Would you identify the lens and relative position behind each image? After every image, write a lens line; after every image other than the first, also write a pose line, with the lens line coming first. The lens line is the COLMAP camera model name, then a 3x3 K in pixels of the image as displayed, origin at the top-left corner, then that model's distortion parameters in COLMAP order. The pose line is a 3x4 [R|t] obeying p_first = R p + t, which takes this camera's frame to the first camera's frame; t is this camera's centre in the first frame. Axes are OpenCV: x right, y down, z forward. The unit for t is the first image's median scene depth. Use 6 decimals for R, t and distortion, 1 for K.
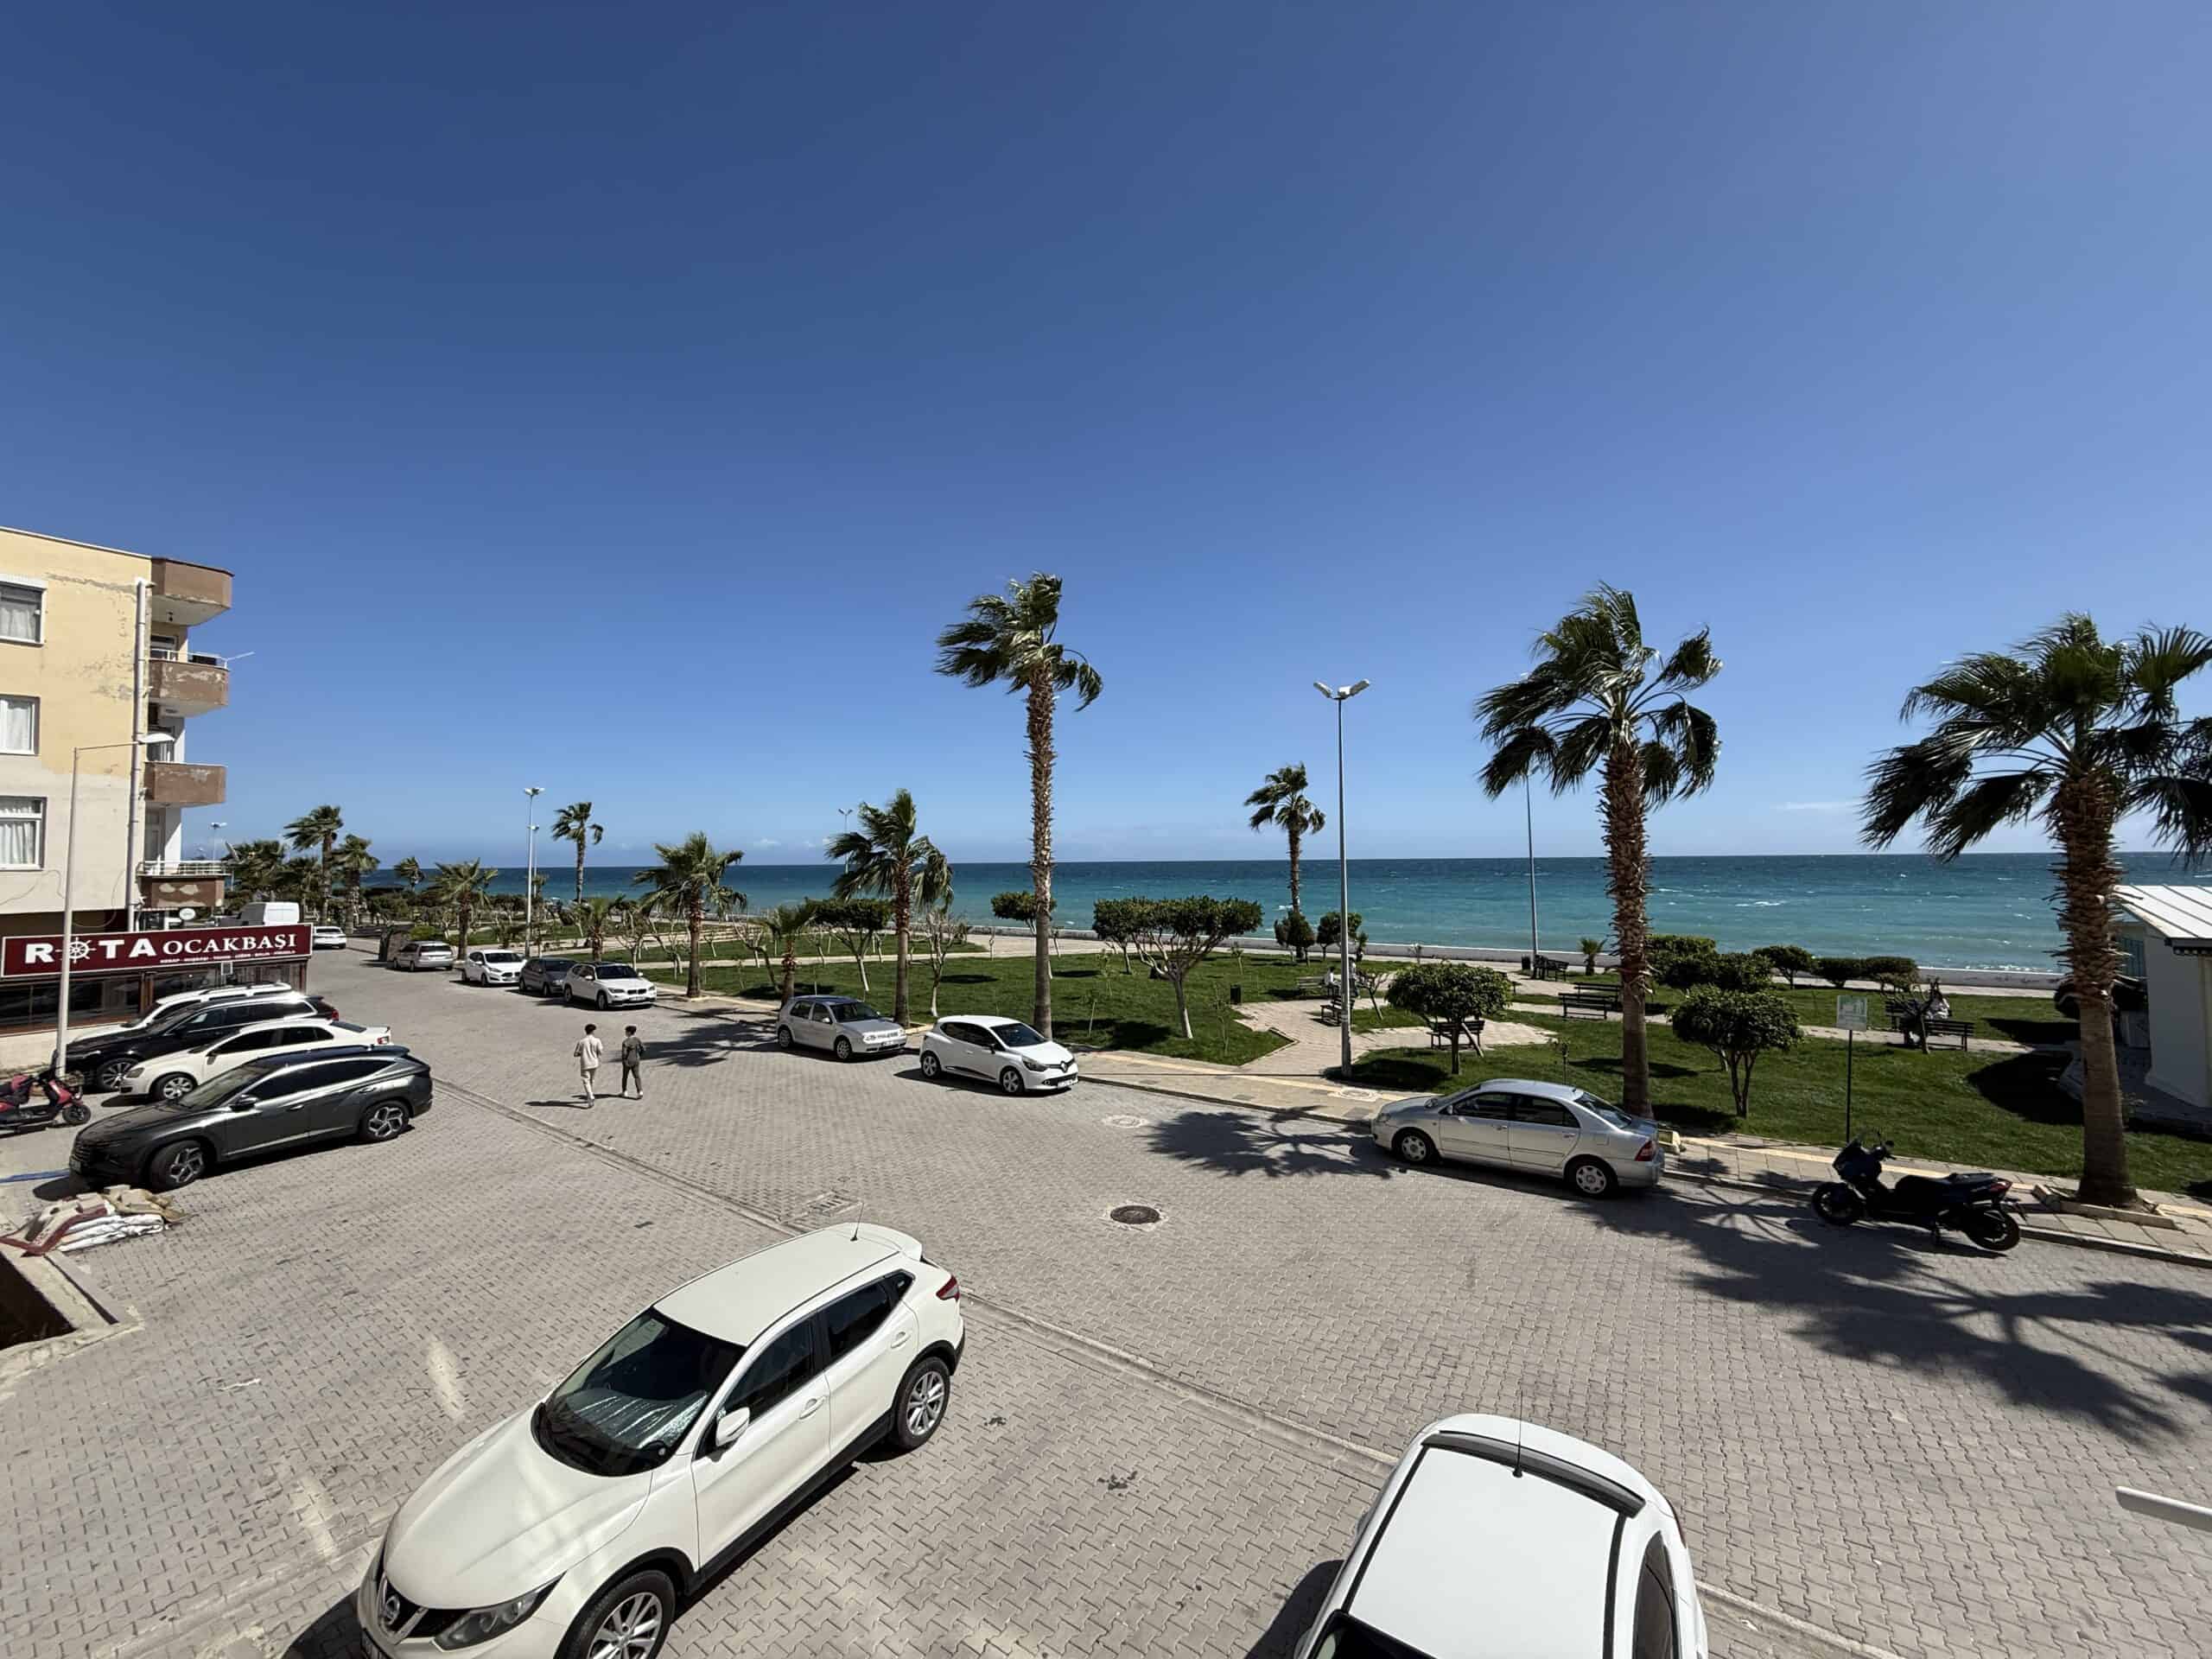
lens RADIAL K [[871.4, 0, 1103.0], [0, 871.4, 831.1], [0, 0, 1]] dist [-0.001869, 0.000491]
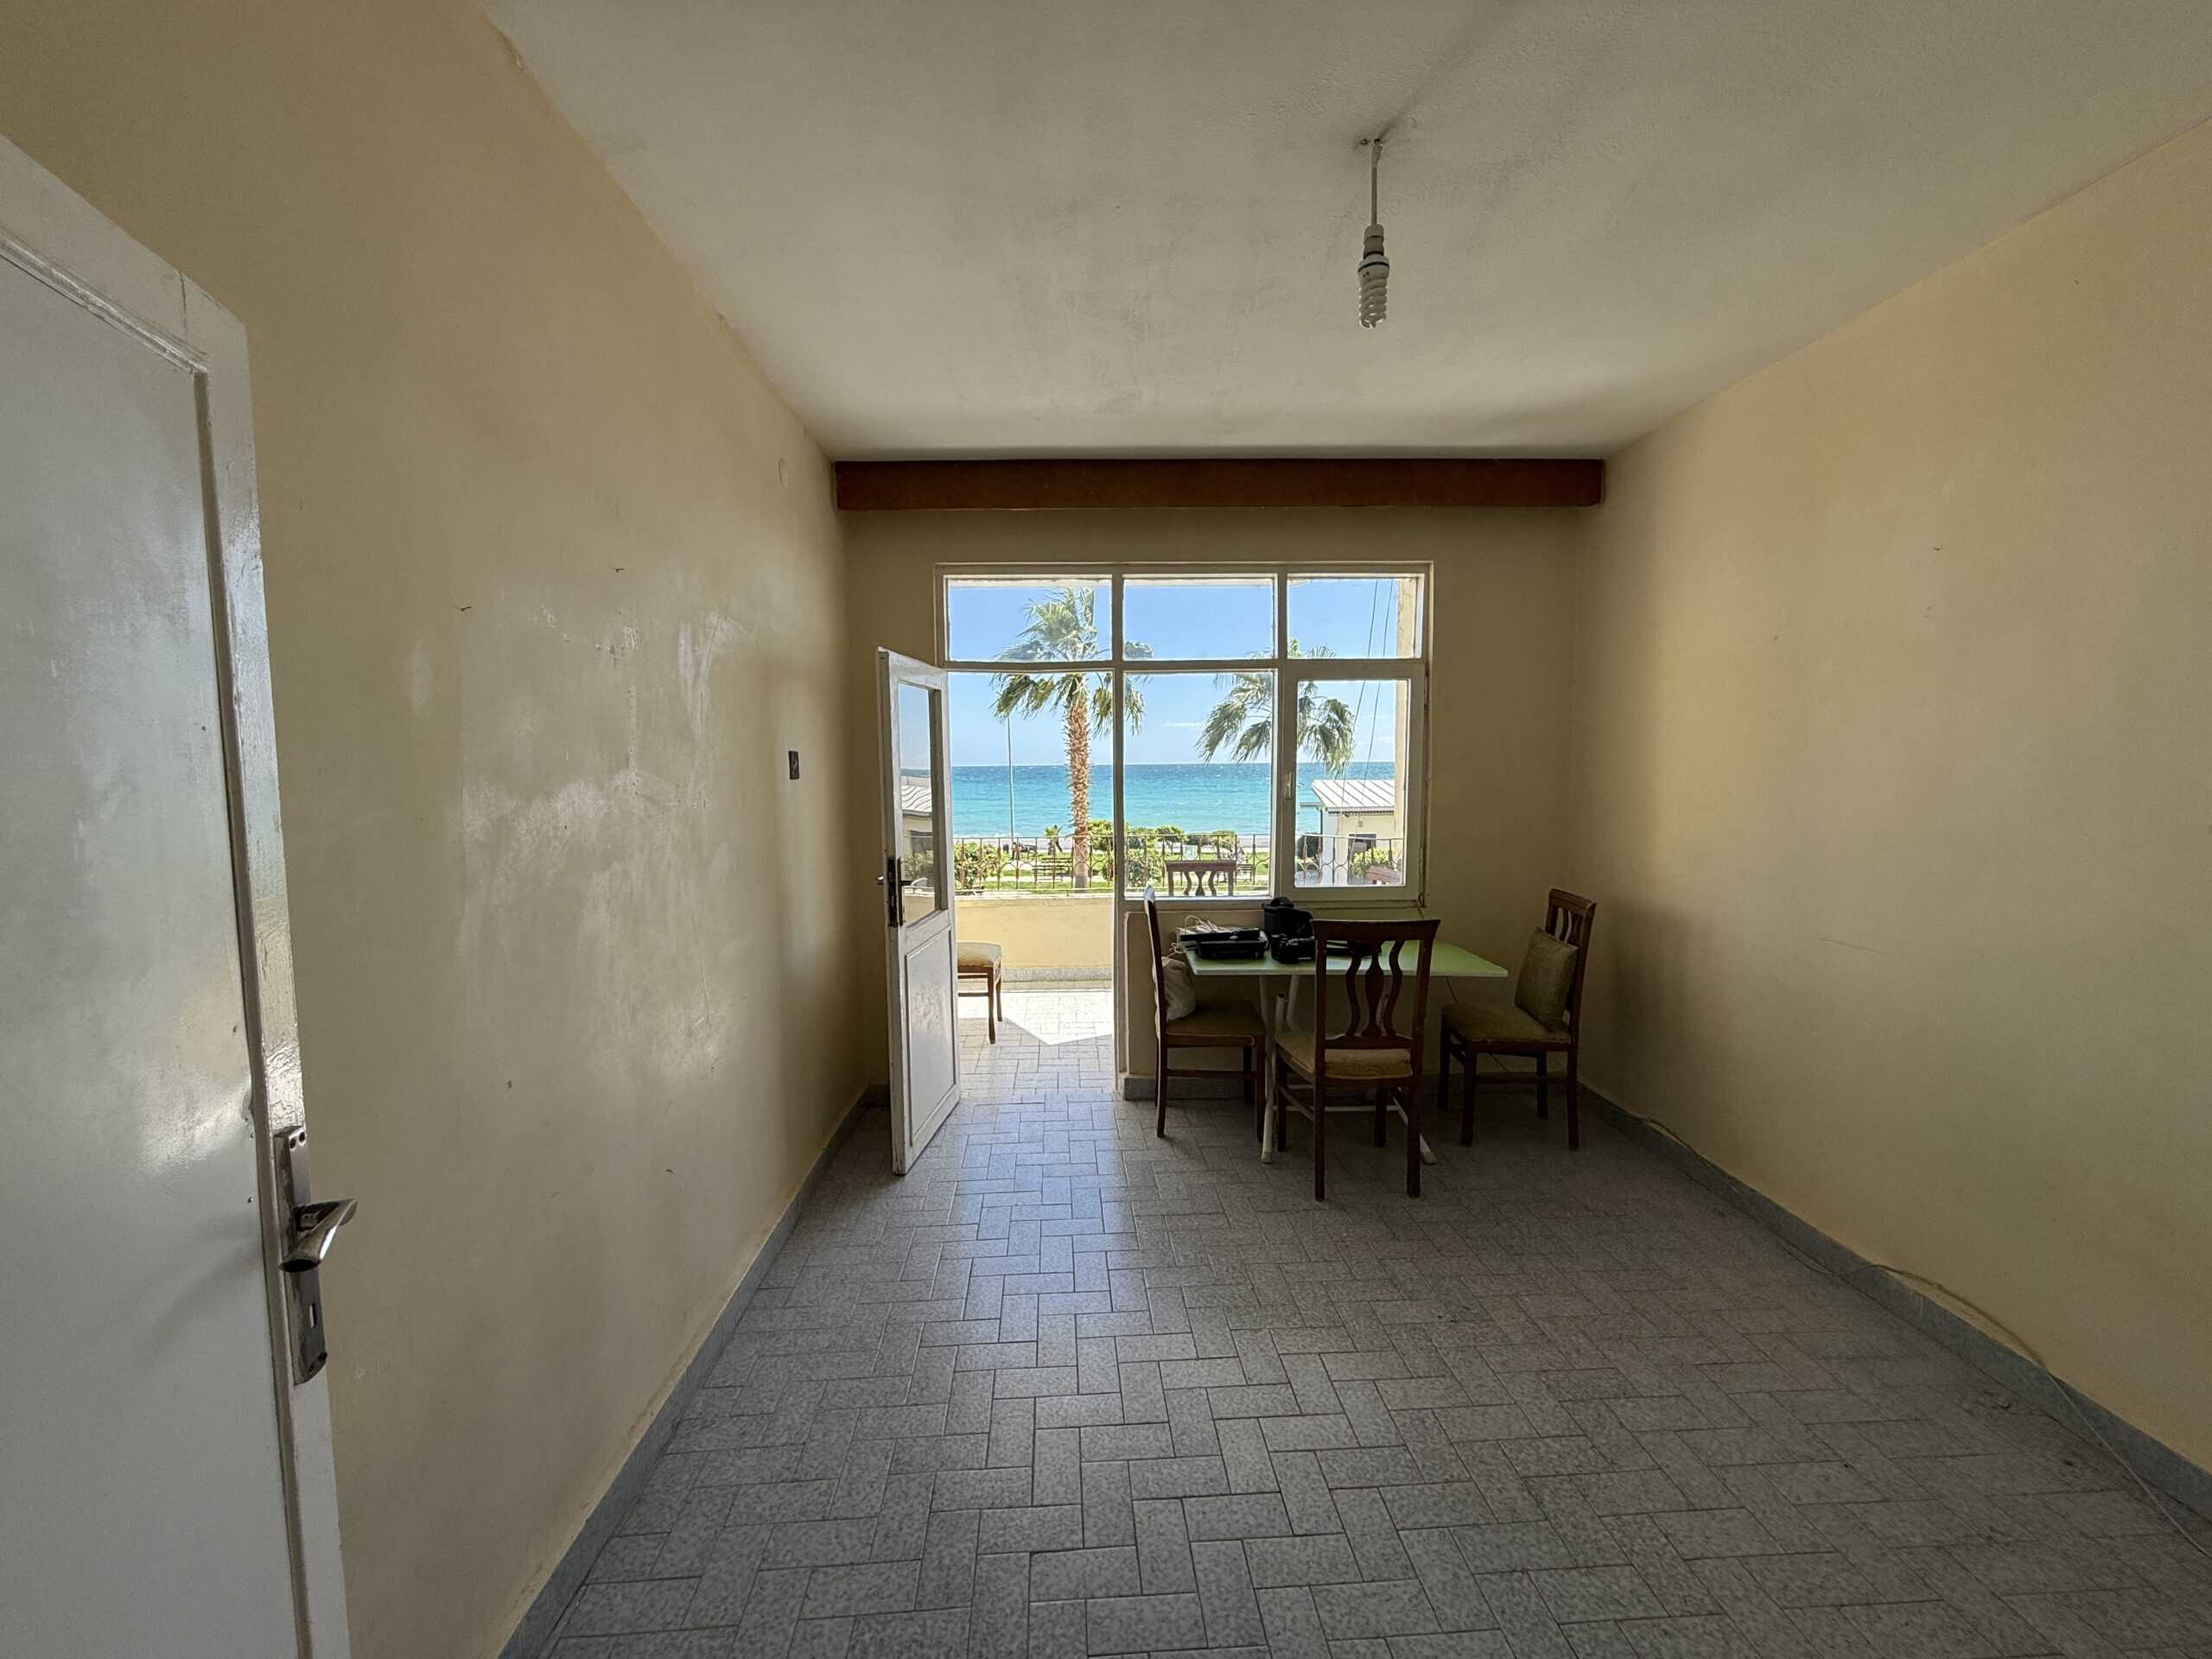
lens RADIAL K [[871.4, 0, 1119.4], [0, 871.4, 817.4], [0, 0, 1]] dist [-0.001869, 0.000491]
pose [[0.828113, -0.029689, 0.559775, -0.147178], [-0.020395, 0.996340, 0.083015, -0.003060], [-0.560190, -0.080163, 0.824476, -0.226924]]
